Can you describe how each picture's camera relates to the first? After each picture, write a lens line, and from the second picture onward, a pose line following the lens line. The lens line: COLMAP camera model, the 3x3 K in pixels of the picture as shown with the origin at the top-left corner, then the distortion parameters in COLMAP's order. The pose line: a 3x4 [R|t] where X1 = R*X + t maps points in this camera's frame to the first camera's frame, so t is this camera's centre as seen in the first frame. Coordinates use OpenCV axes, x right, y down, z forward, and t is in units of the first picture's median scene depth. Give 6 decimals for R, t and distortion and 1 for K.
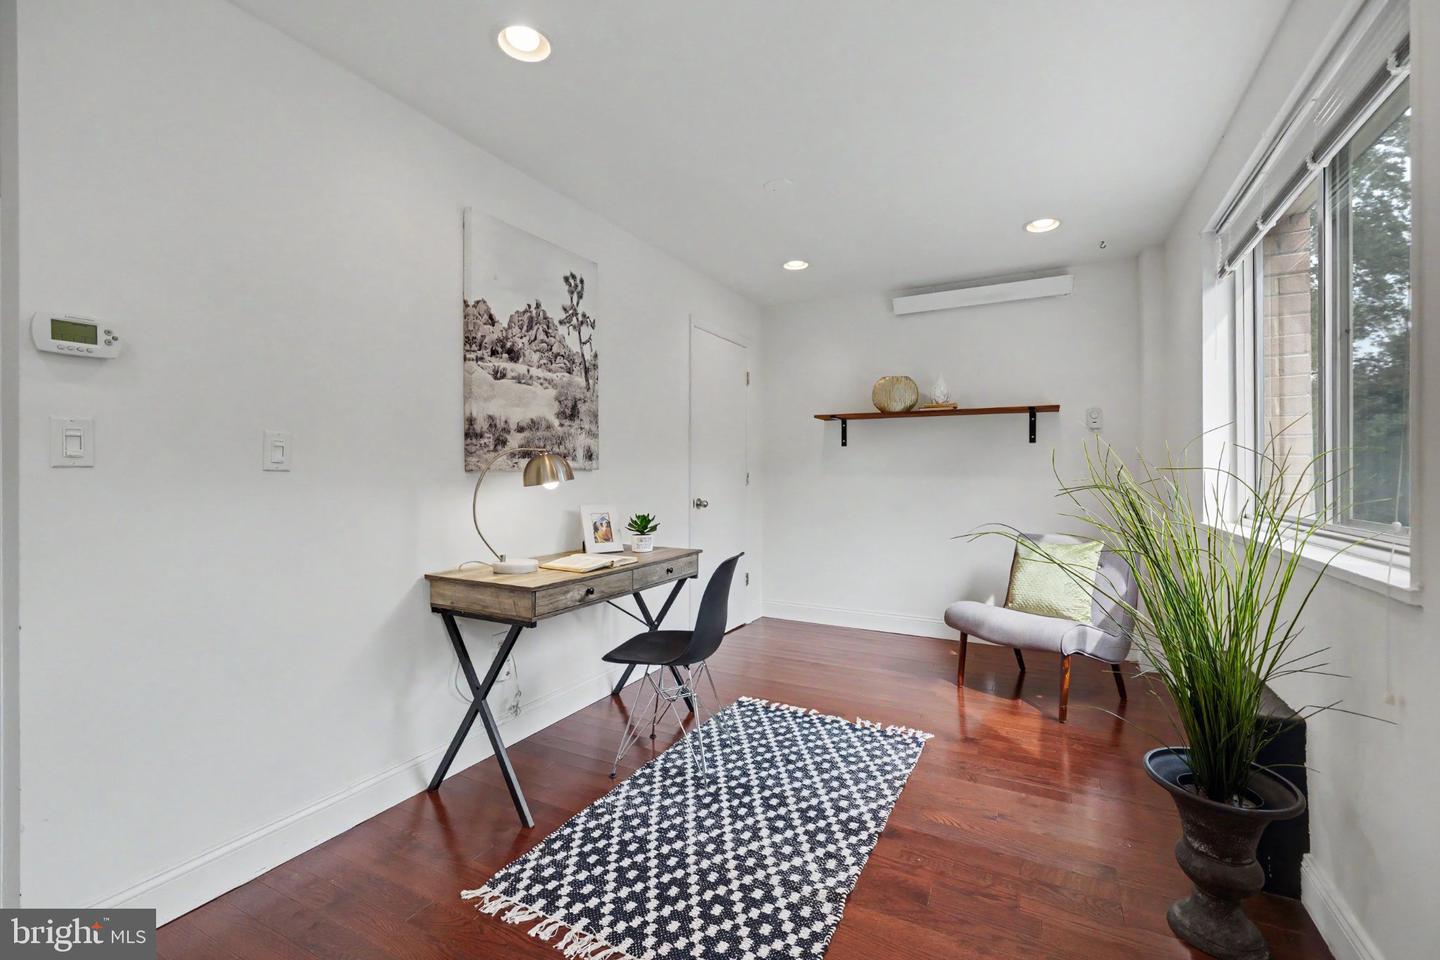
lens RADIAL K [[651.0, 0, 720.6], [0, 651.0, 451.9], [0, 0, 1]] dist [0.003273, -0.000539]
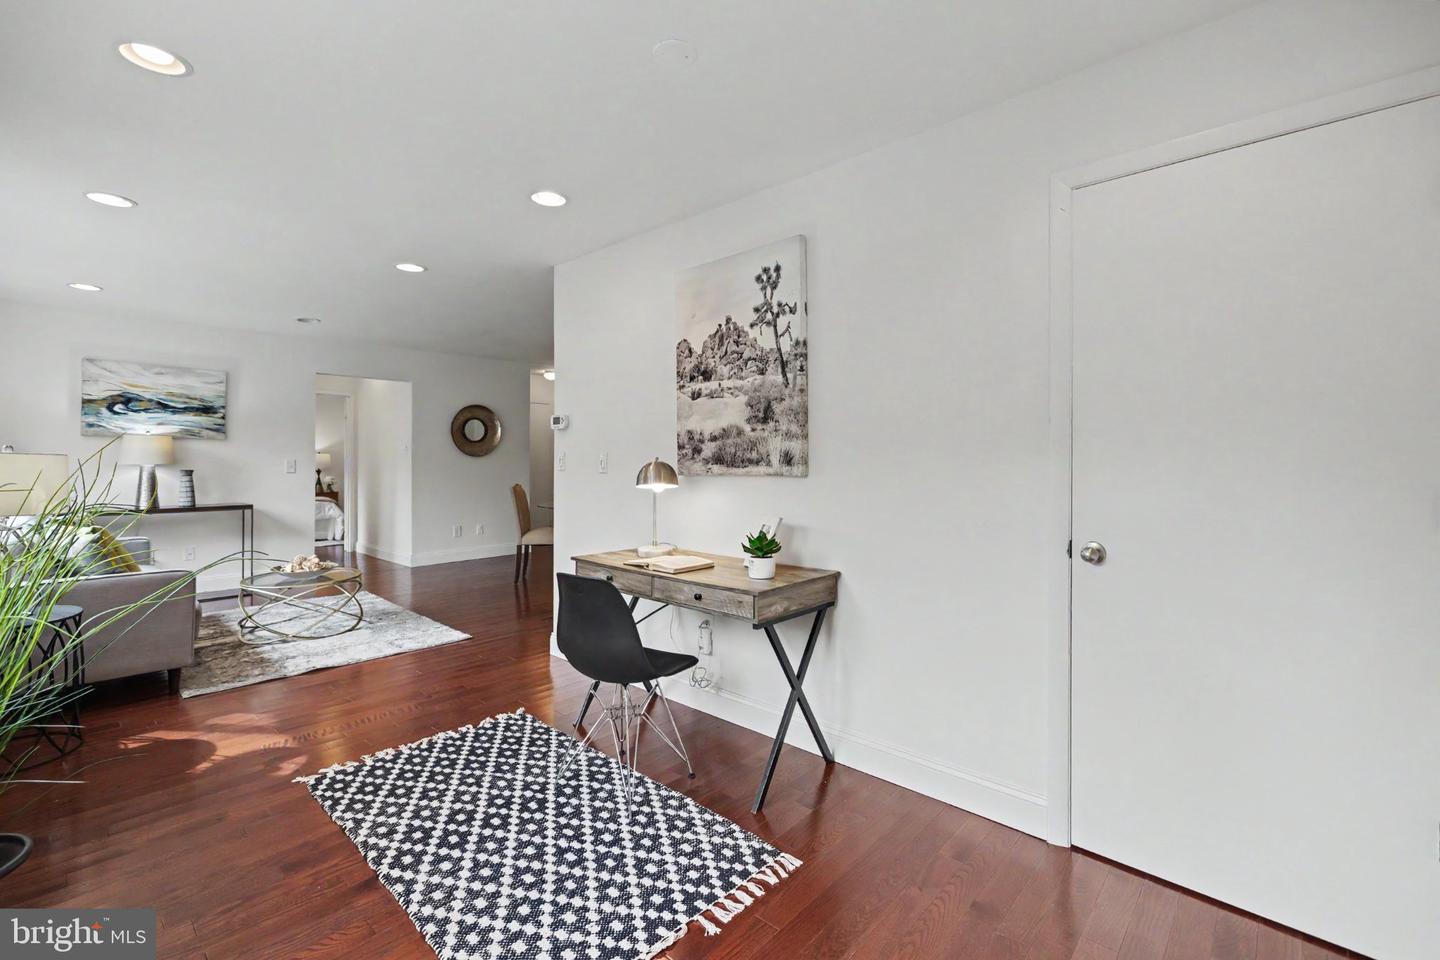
lens RADIAL K [[651.0, 0, 720.6], [0, 651.0, 451.9], [0, 0, 1]] dist [0.003273, -0.000539]
pose [[-0.296921, -0.021832, -0.954652, 0.739037], [0.019330, 0.999396, -0.028867, 0.020013], [0.954706, -0.027025, -0.296320, 1.305654]]
